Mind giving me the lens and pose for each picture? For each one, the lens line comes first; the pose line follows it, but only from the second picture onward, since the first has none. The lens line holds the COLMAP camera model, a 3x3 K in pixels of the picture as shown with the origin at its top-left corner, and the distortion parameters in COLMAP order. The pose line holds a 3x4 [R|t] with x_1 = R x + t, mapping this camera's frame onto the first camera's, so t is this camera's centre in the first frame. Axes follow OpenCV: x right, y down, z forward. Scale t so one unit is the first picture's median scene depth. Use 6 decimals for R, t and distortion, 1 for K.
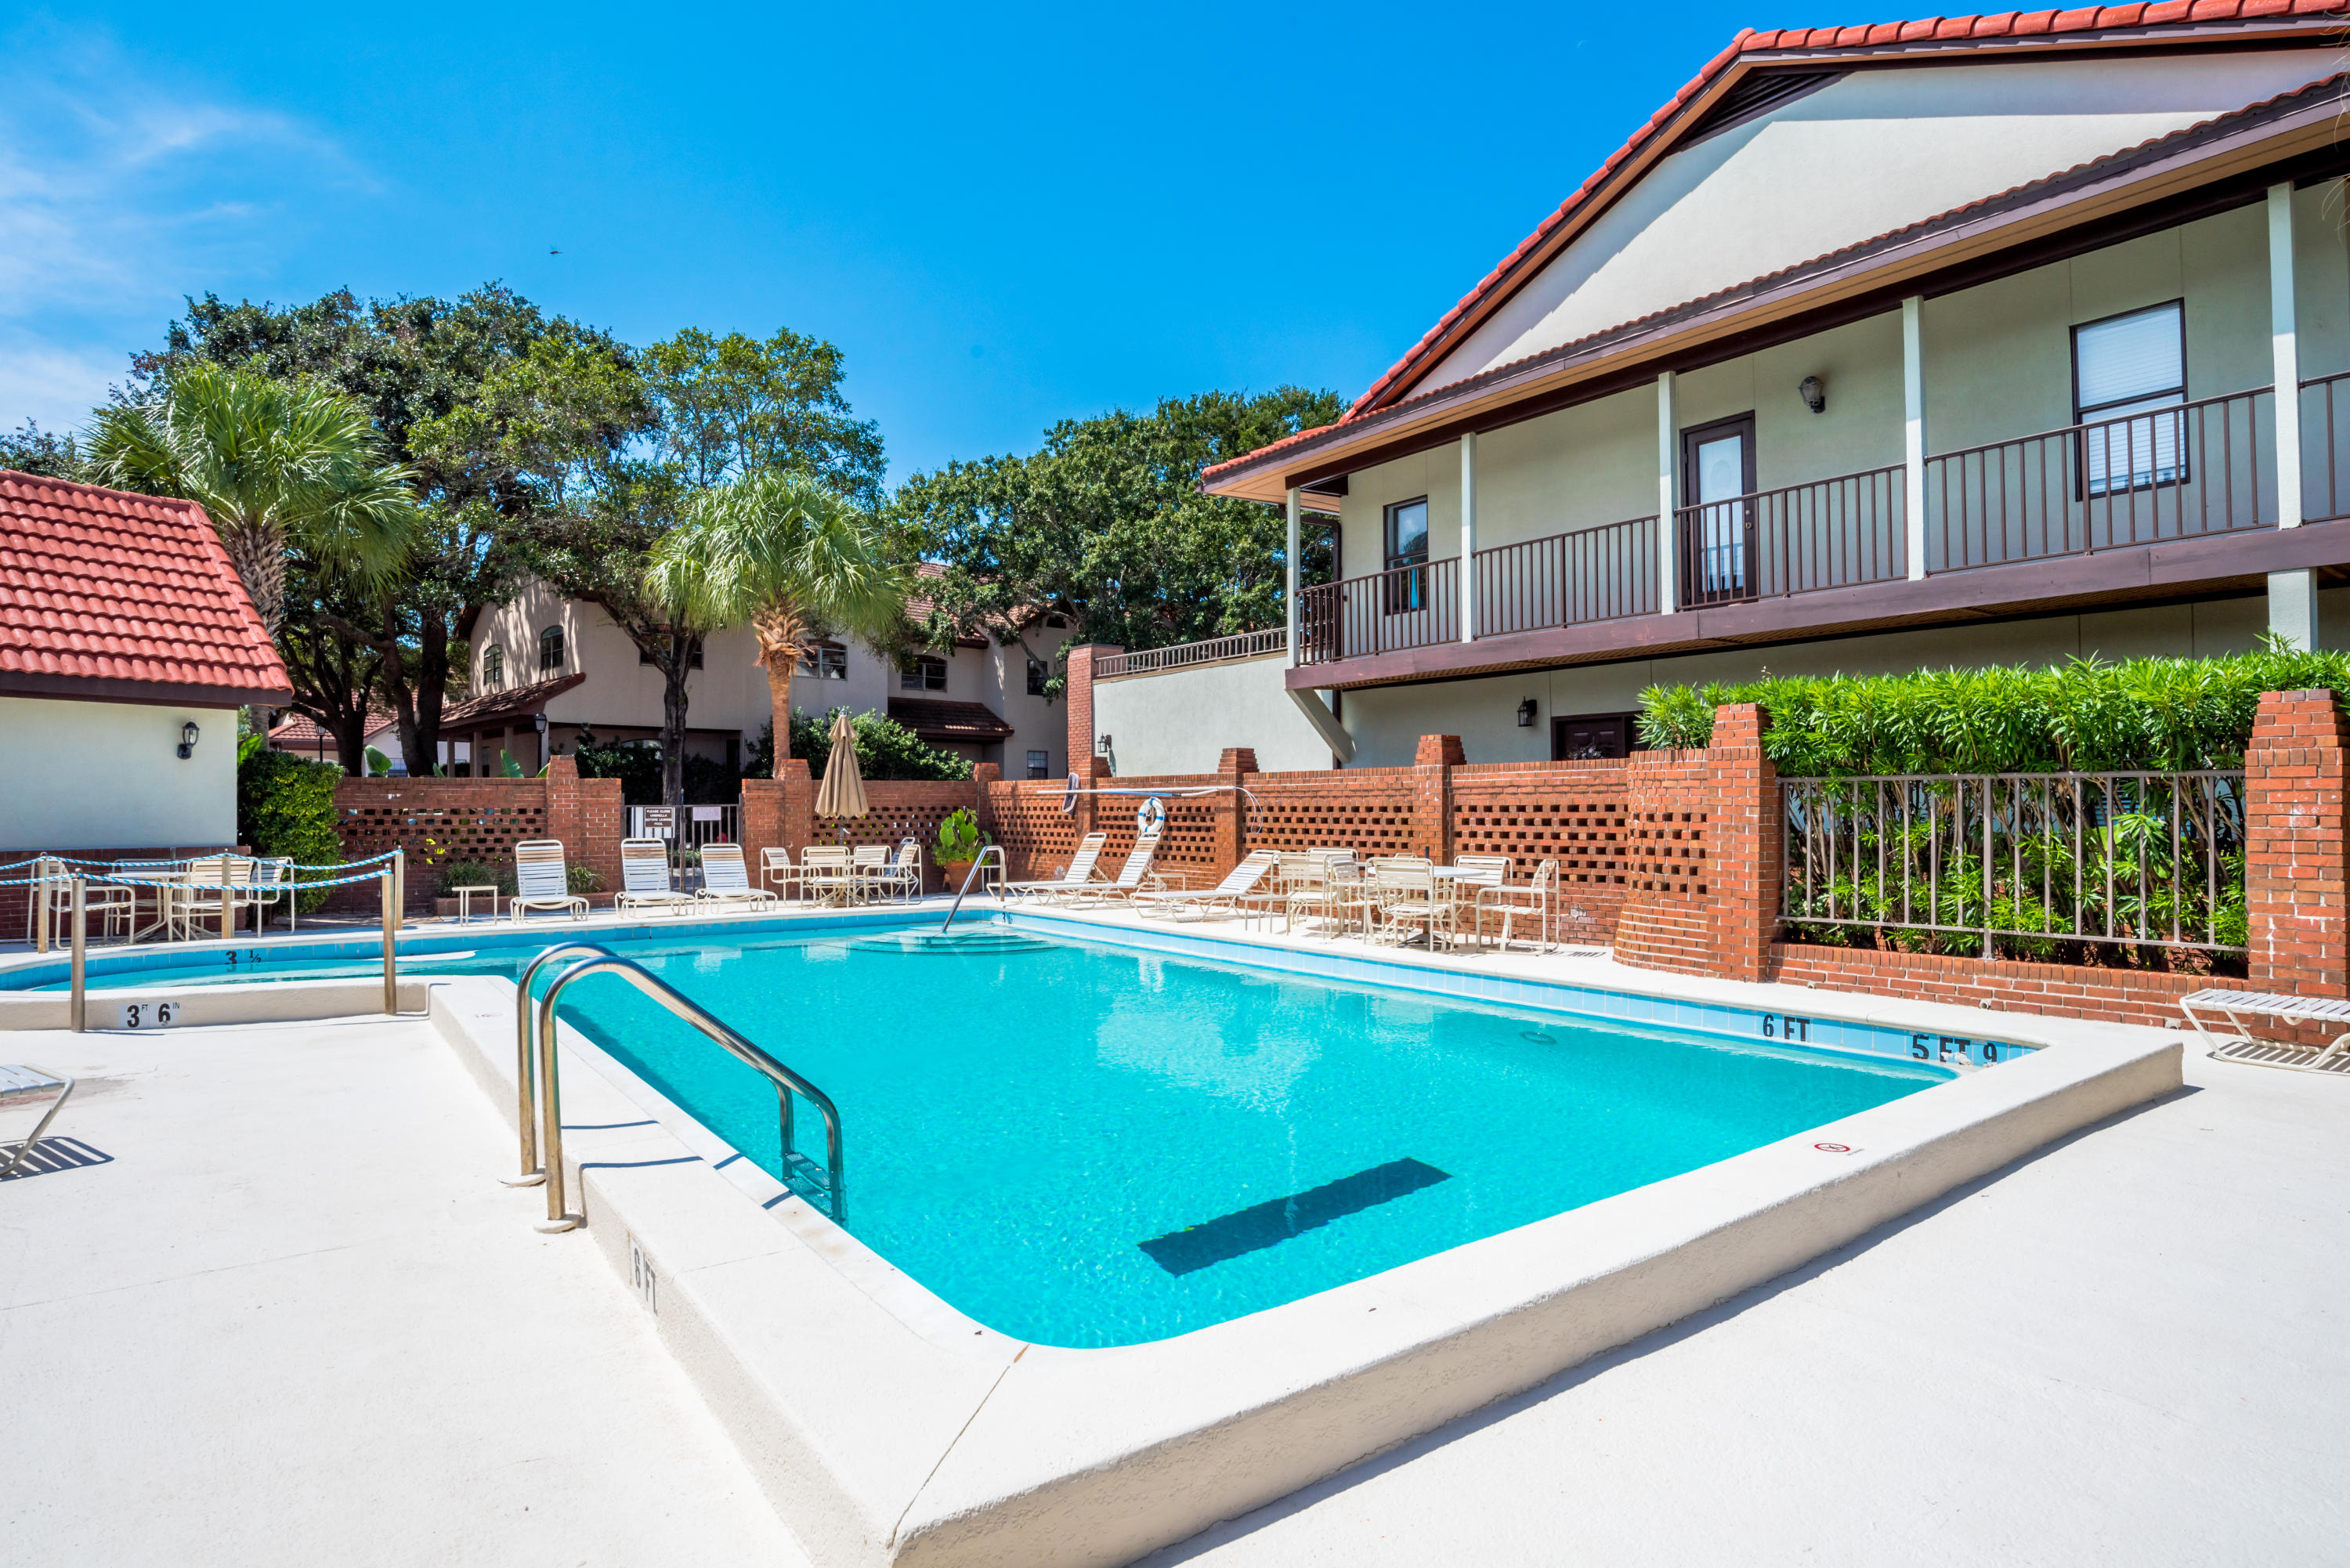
lens RADIAL K [[1270.6, 0, 1175.0], [0, 1270.6, 784.0], [0, 0, 1]] dist [-0.042995, 0.001817]
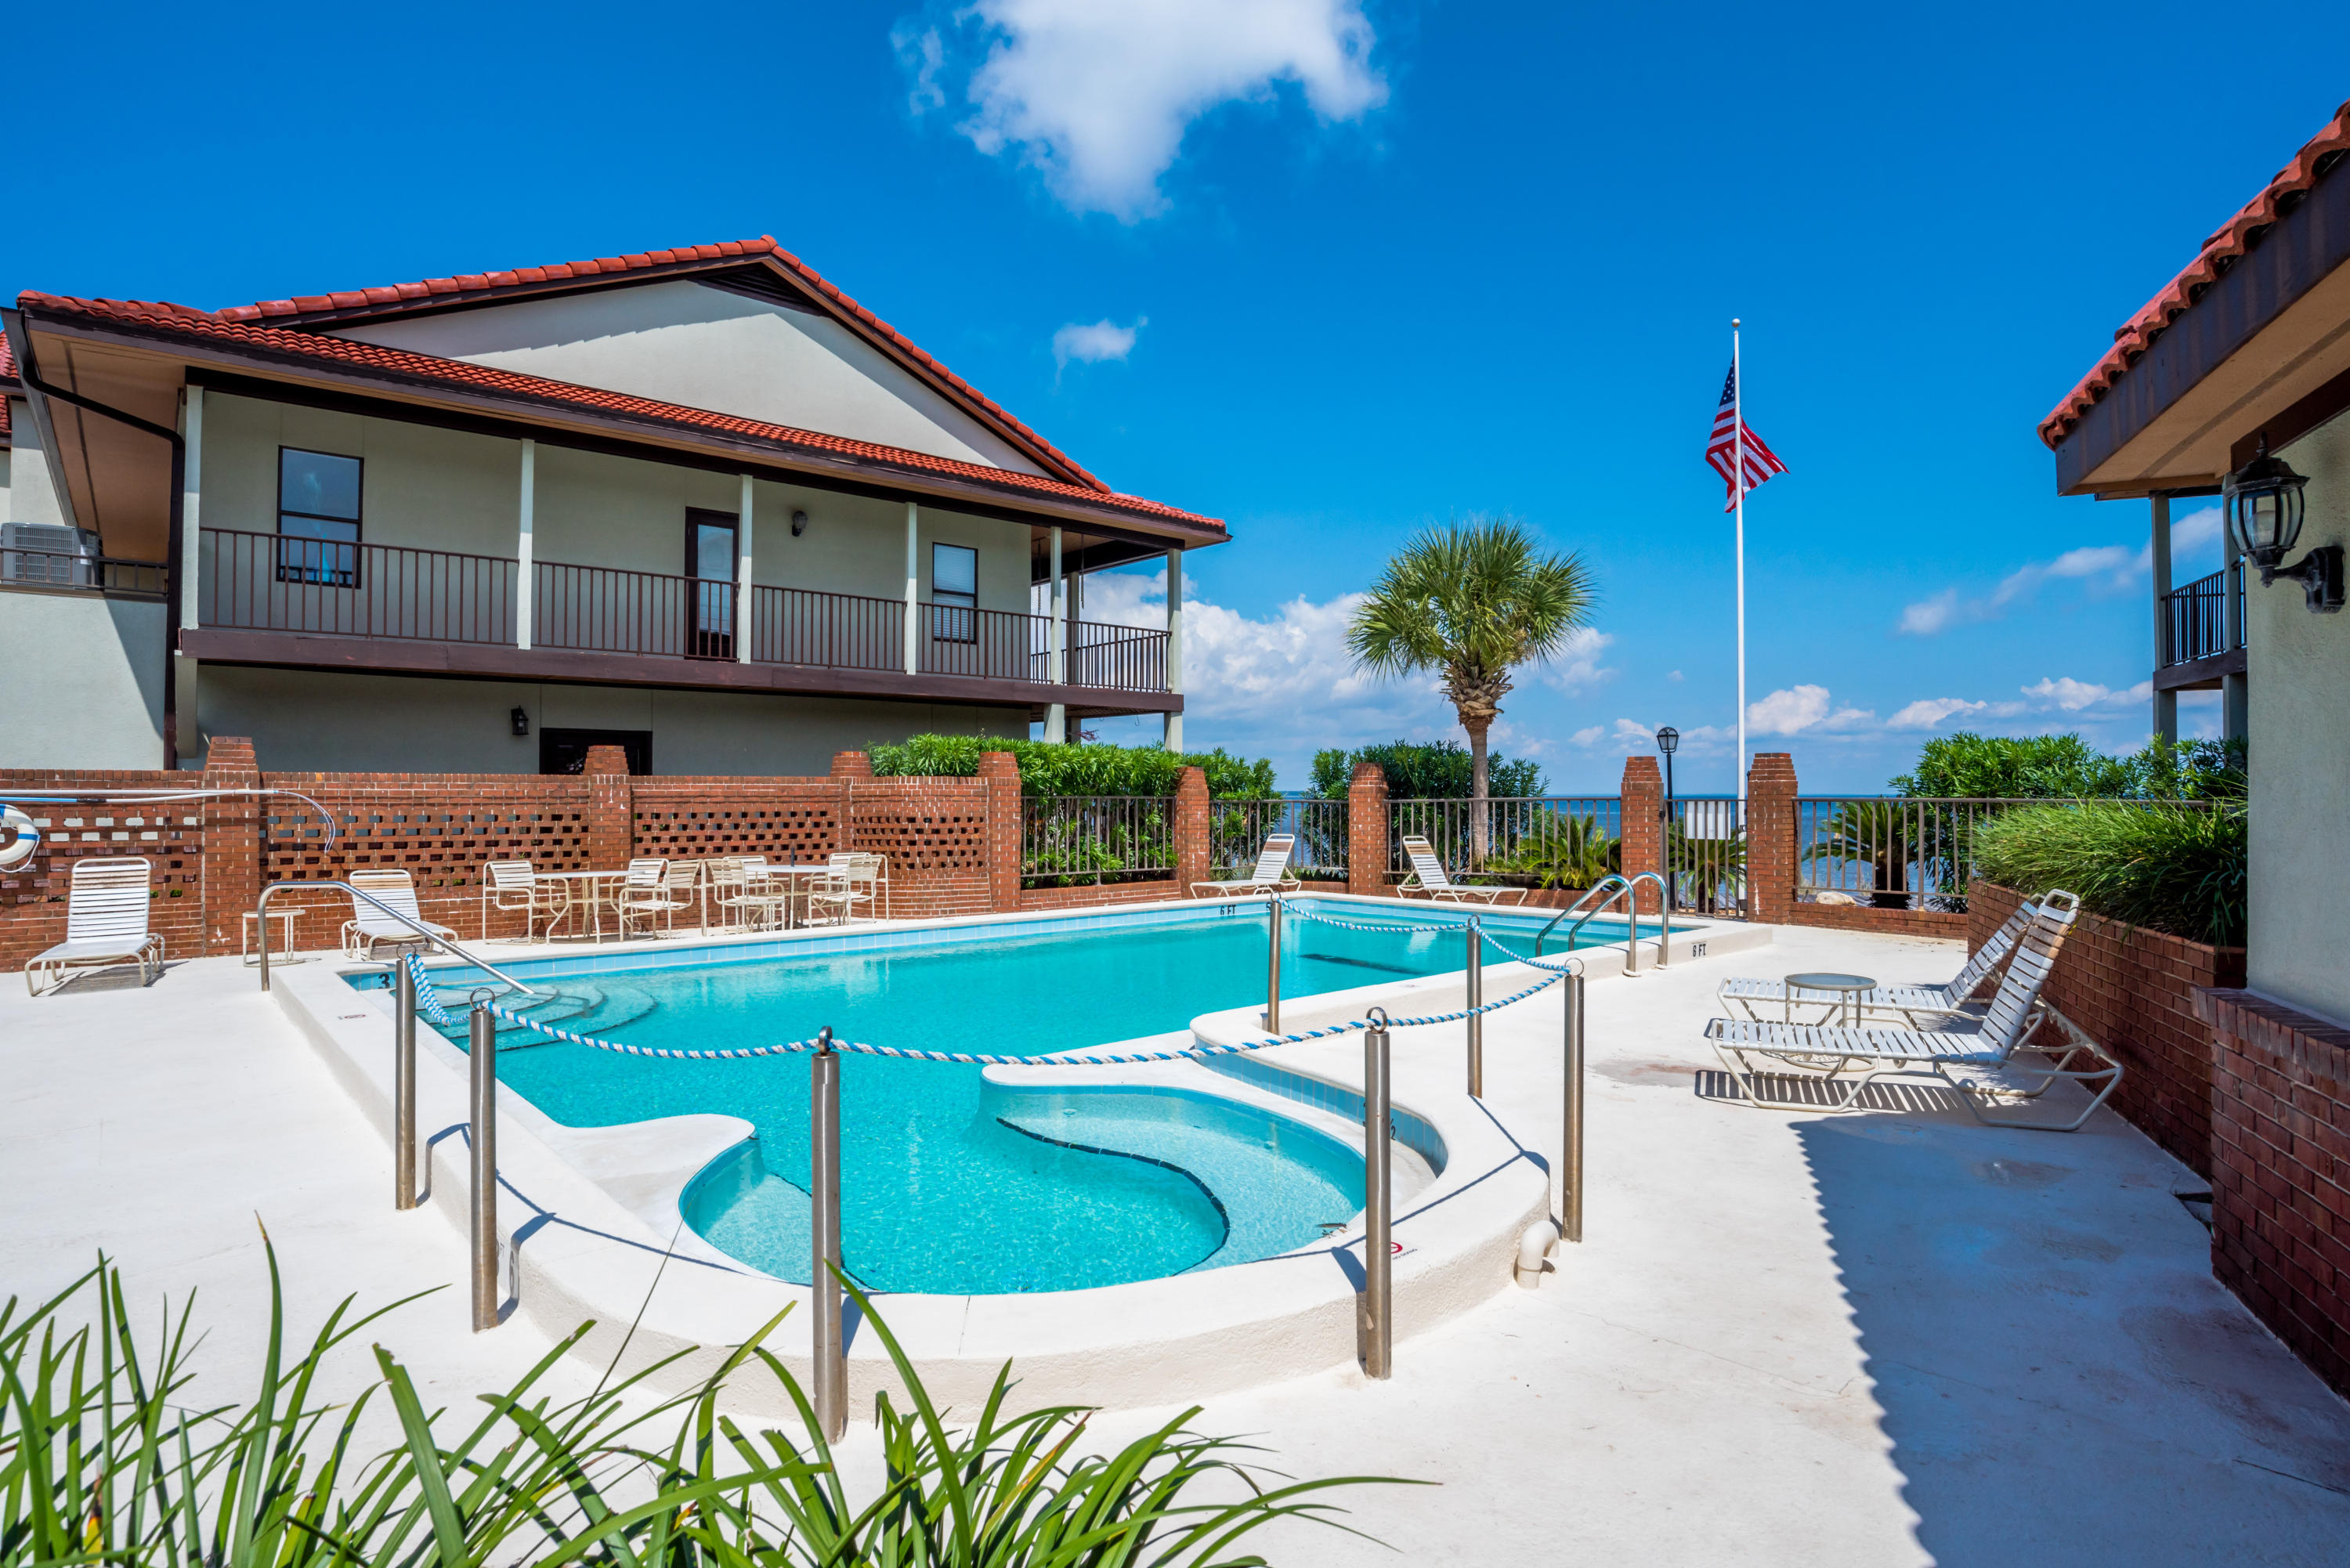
lens RADIAL K [[1215.6, 0, 1175.0], [0, 1215.6, 784.0], [0, 0, 1]] dist [-0.045814, -0.000422]
pose [[-0.094456, 0.016126, 0.995398, -0.912150], [-0.015125, 0.999730, -0.017631, 0.003765], [-0.995414, -0.016721, -0.094187, 0.705481]]
